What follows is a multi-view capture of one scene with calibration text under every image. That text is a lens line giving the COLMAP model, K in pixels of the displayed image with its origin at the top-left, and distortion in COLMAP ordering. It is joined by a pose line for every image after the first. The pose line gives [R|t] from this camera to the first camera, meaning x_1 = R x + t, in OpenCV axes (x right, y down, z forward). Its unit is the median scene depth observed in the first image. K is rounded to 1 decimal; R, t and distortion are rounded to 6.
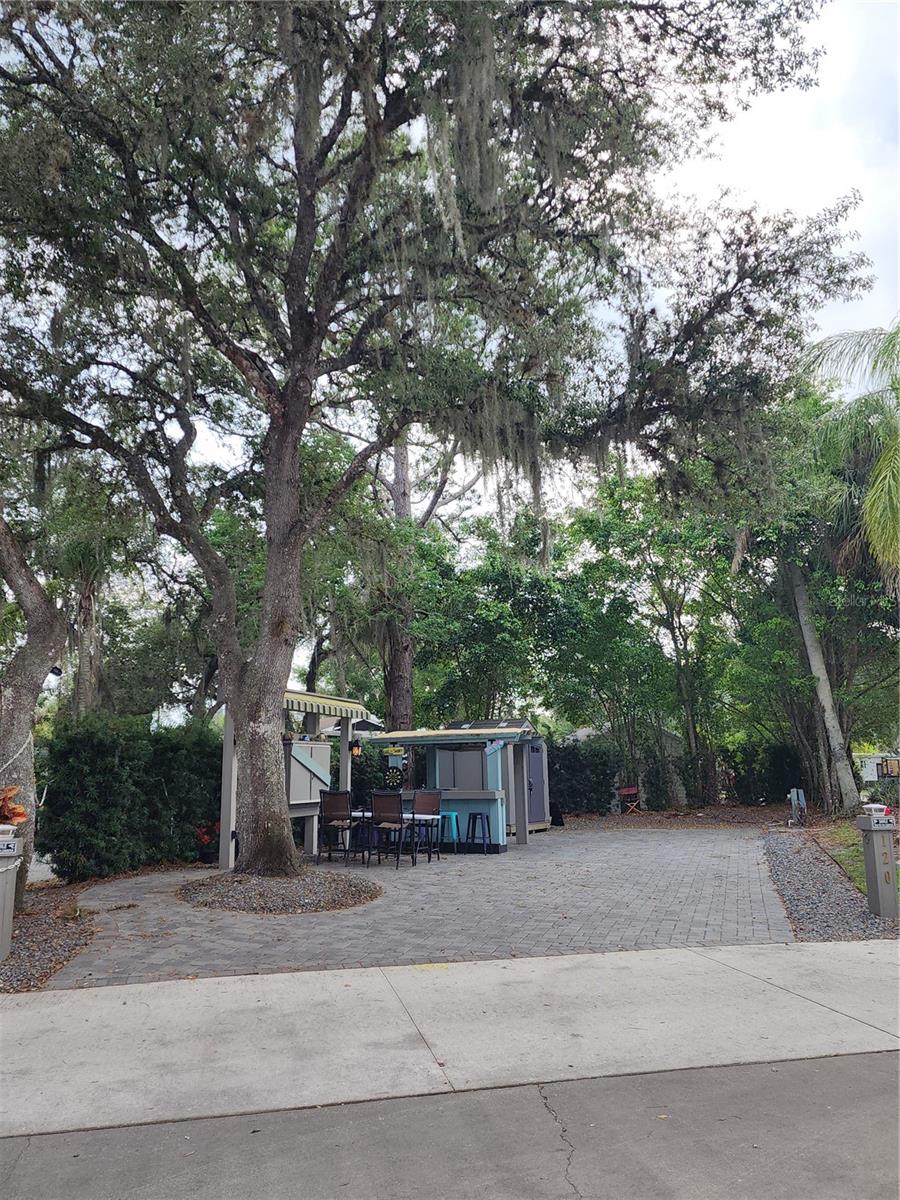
lens RADIAL K [[948.4, 0, 450.0], [0, 948.4, 600.0], [0, 0, 1]] dist [0.124699, -0.233784]
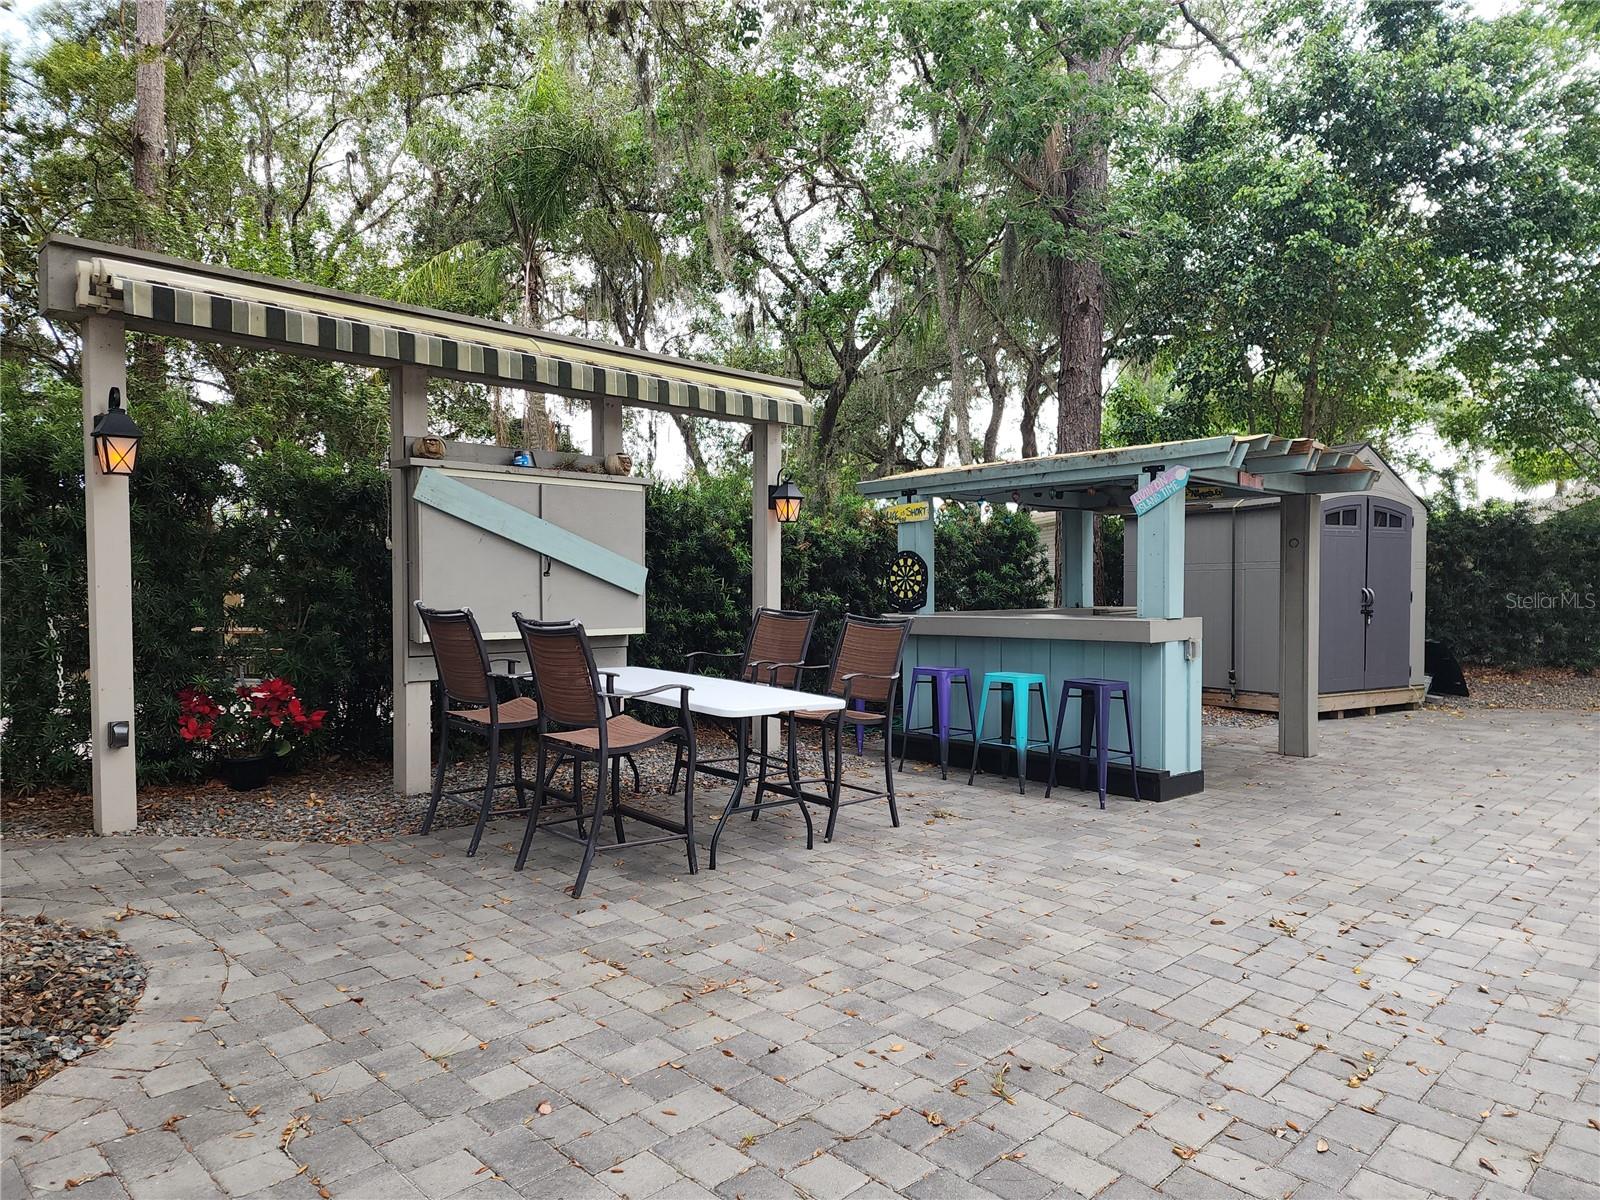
lens RADIAL K [[1050.8, 0, 827.4], [0, 1050.8, 621.6], [0, 0, 1]] dist [0.096855, -0.113270]
pose [[0.886887, 0.028069, -0.461133, 0.116209], [0.071625, 0.977730, 0.197268, 0.120006], [0.456400, -0.207983, 0.865125, 0.626514]]
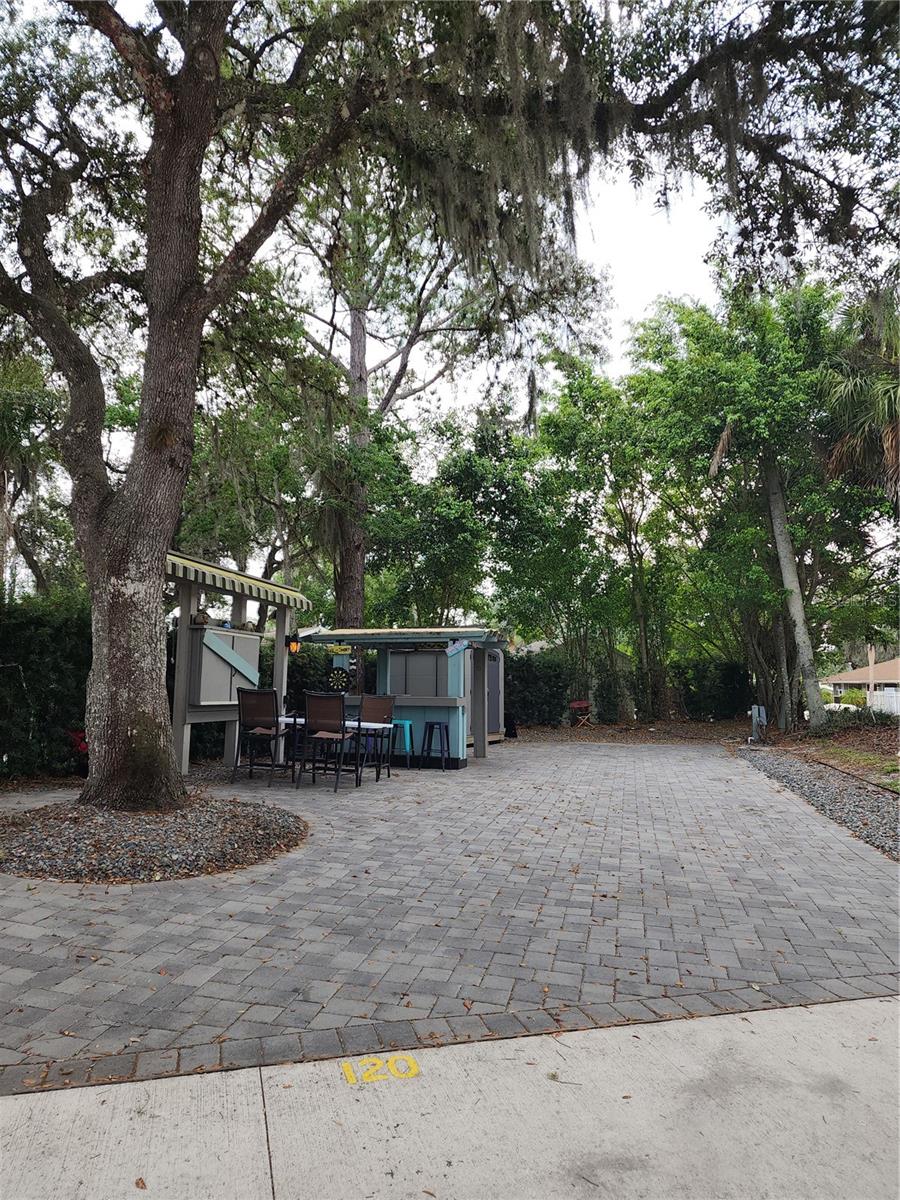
lens RADIAL K [[788.1, 0, 440.4], [0, 788.1, 611.3], [0, 0, 1]] dist [0.096855, -0.113270]
pose [[0.997911, 0.033403, 0.055293, -0.009001], [-0.037689, 0.996211, 0.078376, 0.067255], [-0.052466, -0.080296, 0.995389, 0.297730]]
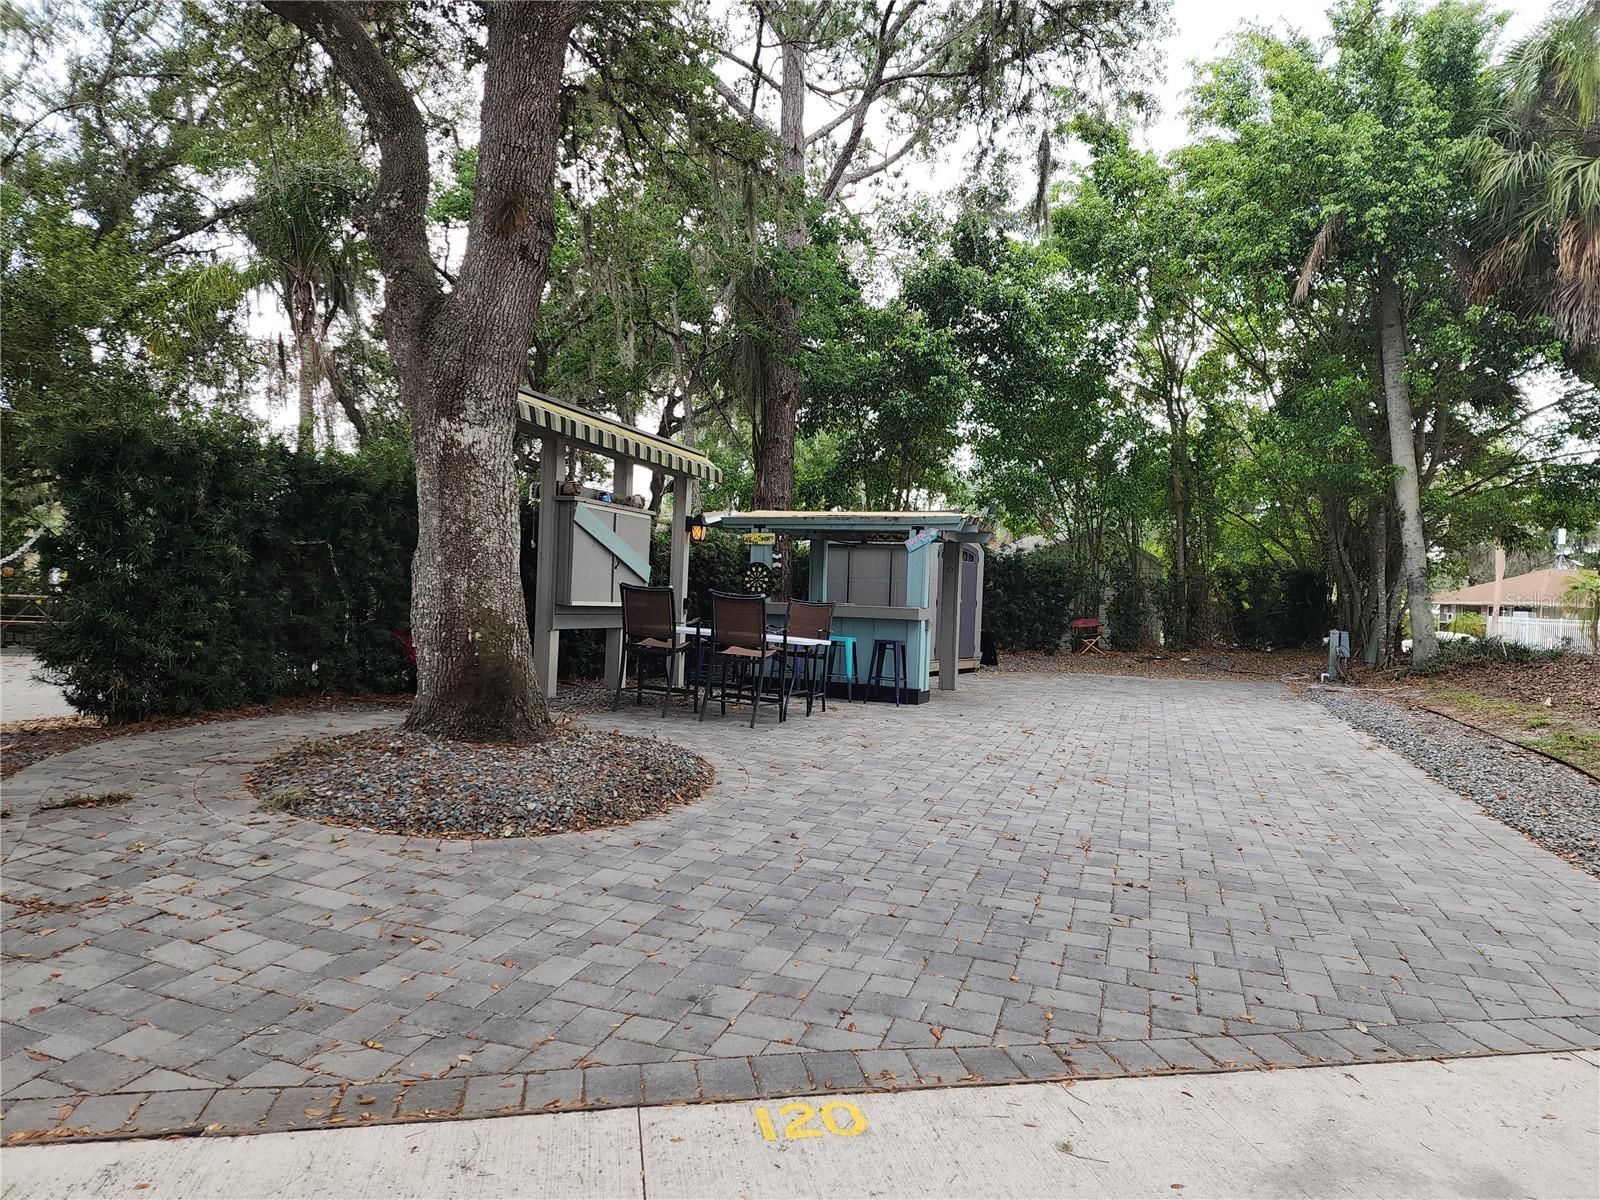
lens RADIAL K [[1050.8, 0, 827.4], [0, 1050.8, 621.6], [0, 0, 1]] dist [0.096855, -0.113270]
pose [[0.998463, 0.055391, -0.001668, -0.010334], [-0.053951, 0.978509, 0.199020, 0.075077], [0.012656, -0.198624, 0.979994, 0.321289]]
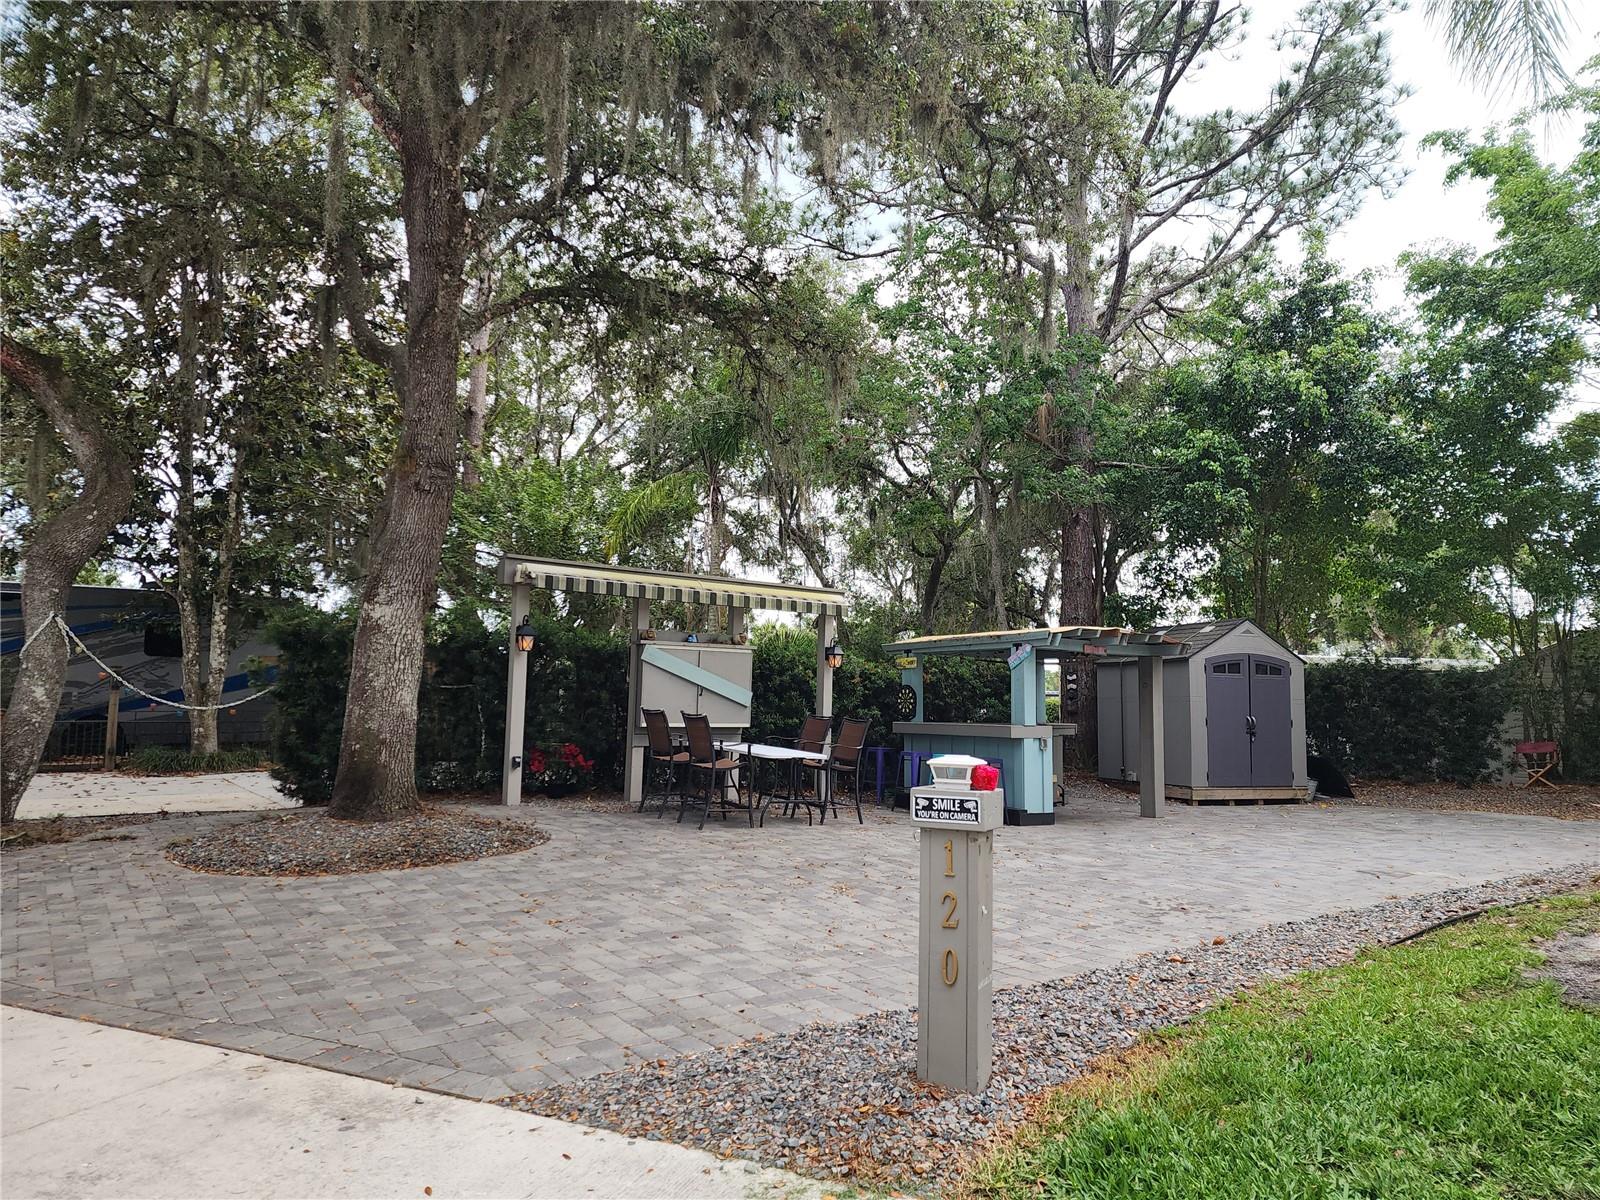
lens RADIAL K [[1050.8, 0, 827.4], [0, 1050.8, 621.6], [0, 0, 1]] dist [0.096855, -0.113270]
pose [[0.795756, -0.020122, -0.605283, 0.363616], [0.077575, 0.994601, 0.068923, 0.076762], [0.600628, -0.101800, 0.793021, 0.391046]]
